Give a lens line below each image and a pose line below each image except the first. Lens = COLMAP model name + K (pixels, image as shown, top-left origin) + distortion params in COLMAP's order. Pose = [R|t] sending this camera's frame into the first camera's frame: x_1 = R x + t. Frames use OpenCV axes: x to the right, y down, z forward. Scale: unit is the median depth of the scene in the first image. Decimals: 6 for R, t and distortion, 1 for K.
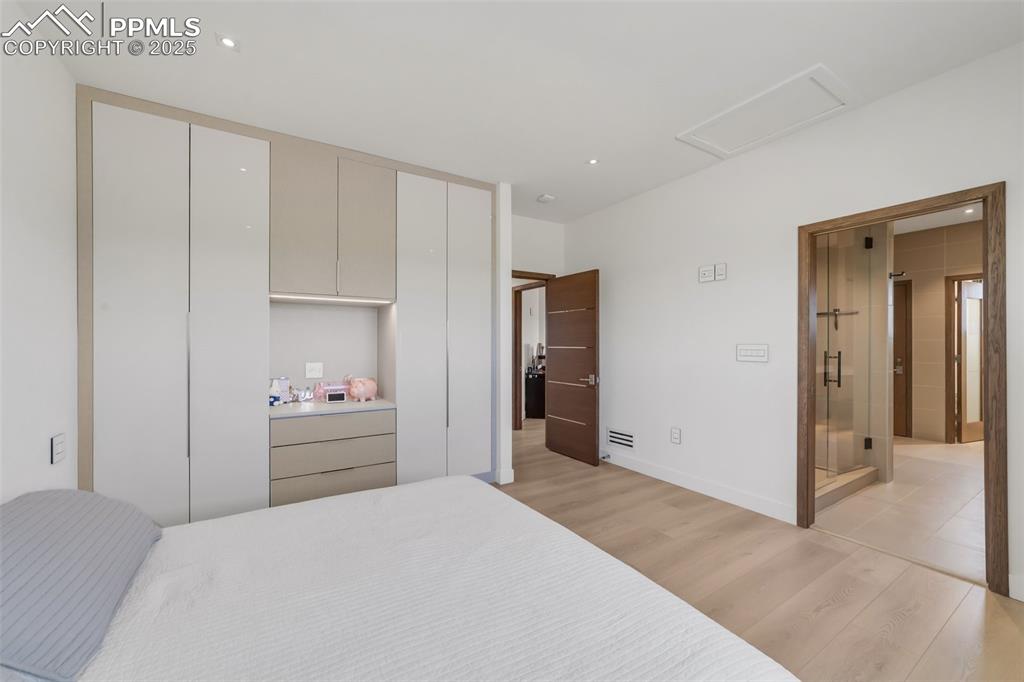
lens RADIAL K [[395.8, 0, 510.1], [0, 395.8, 342.4], [0, 0, 1]] dist [-0.001332, 0.000054]
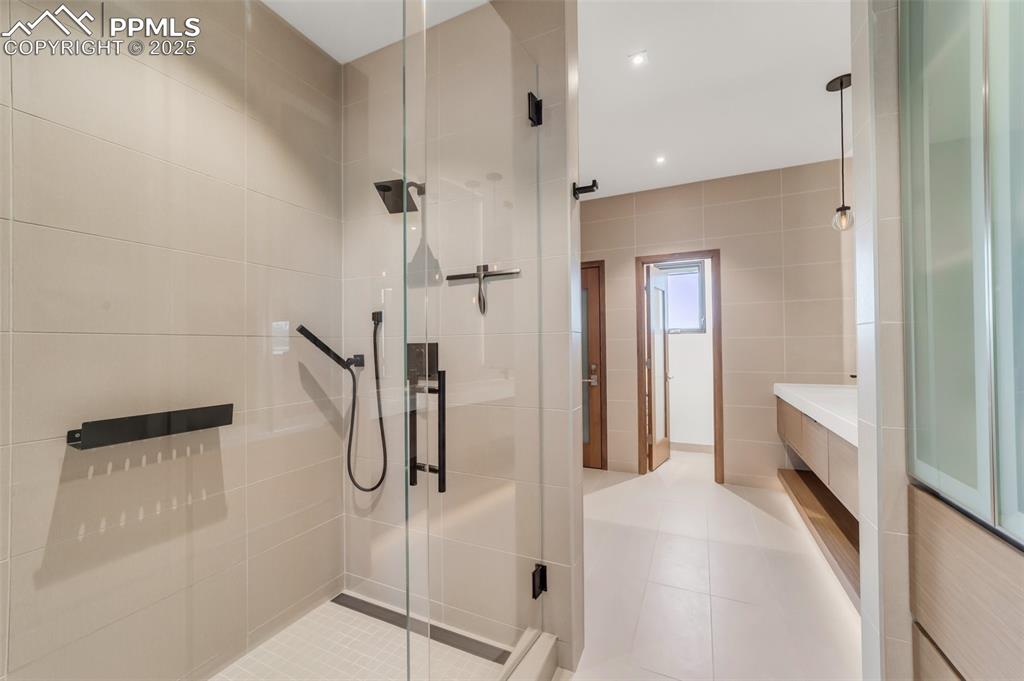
lens RADIAL K [[395.8, 0, 513.3], [0, 395.8, 342.6], [0, 0, 1]] dist [-0.001332, 0.000054]
pose [[0.839790, -0.004340, 0.542893, 0.483941], [0.011730, 0.999880, -0.010152, 0.003990], [-0.542784, 0.014894, 0.839740, 0.486336]]
